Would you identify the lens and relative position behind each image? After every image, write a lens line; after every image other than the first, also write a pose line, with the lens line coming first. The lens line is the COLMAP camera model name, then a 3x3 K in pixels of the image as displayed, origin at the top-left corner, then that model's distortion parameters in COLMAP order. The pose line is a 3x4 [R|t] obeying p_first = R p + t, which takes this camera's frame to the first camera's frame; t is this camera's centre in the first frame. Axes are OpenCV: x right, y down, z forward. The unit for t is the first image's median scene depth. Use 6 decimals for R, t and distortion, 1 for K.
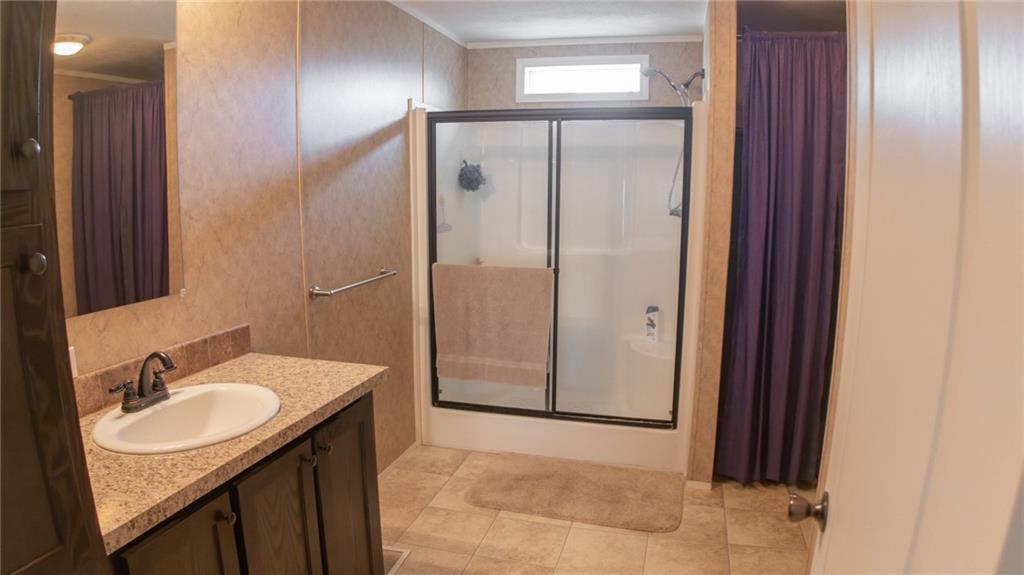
lens RADIAL K [[637.6, 0, 512.0], [0, 637.6, 287.5], [0, 0, 1]] dist [-0.171000, 0.006309]
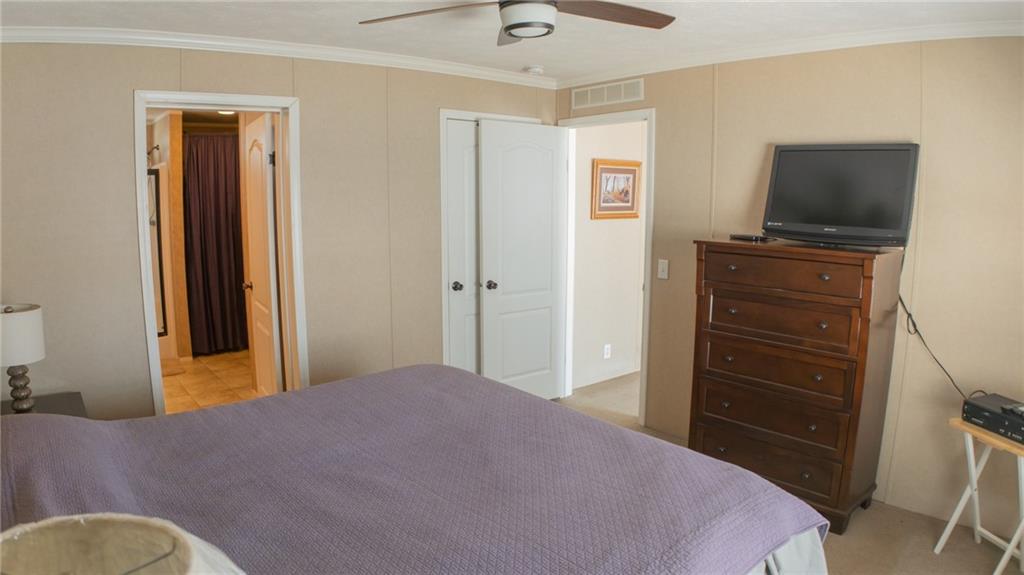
lens RADIAL K [[637.6, 0, 512.0], [0, 637.6, 287.5], [0, 0, 1]] dist [-0.171000, 0.006309]
pose [[0.579420, -0.118334, 0.806393, -0.636348], [0.122703, 0.990792, 0.057227, 0.113725], [-0.805740, 0.065788, 0.588605, -1.008678]]
